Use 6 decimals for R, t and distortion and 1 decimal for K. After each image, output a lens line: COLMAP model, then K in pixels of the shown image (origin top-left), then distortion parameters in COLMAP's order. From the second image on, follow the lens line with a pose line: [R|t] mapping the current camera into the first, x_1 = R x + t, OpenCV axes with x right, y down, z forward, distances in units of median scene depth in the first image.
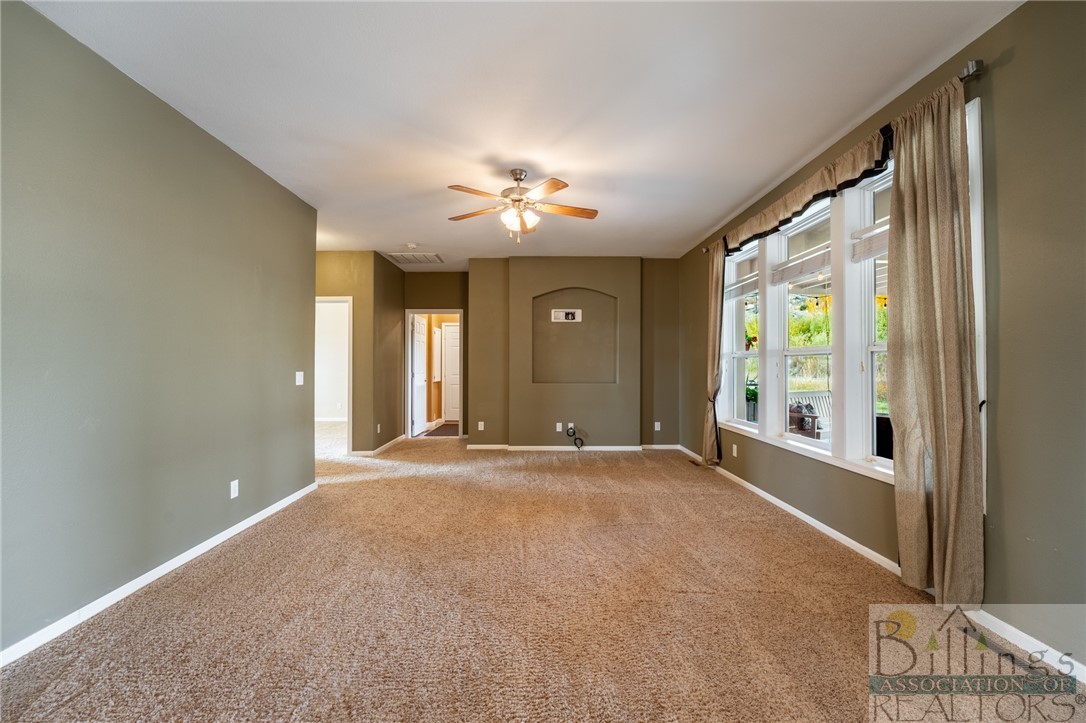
lens RADIAL K [[449.2, 0, 543.0], [0, 449.2, 361.5], [0, 0, 1]] dist [-0.012449, -0.000008]
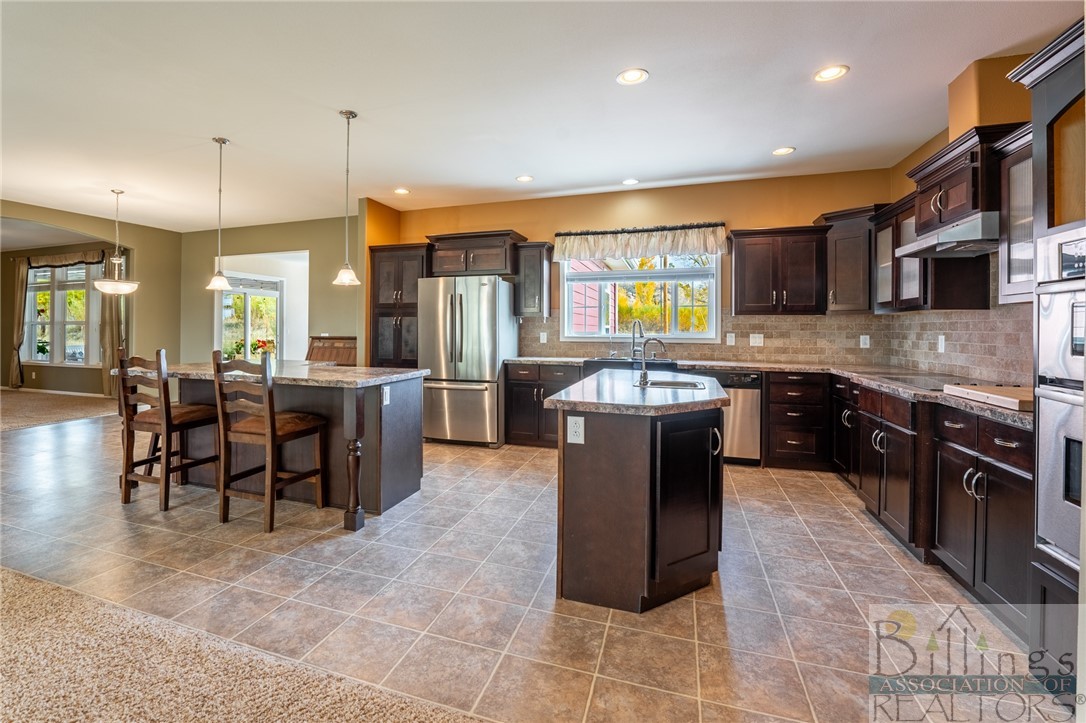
lens RADIAL K [[506.6, 0, 481.9], [0, 506.6, 328.4], [0, 0, 1]] dist [-0.028639, -0.000206]
pose [[0.364466, 0.003797, 0.931209, -0.762520], [-0.009607, 0.999954, -0.000317, -0.009870], [-0.931167, -0.008831, 0.364485, -1.395532]]
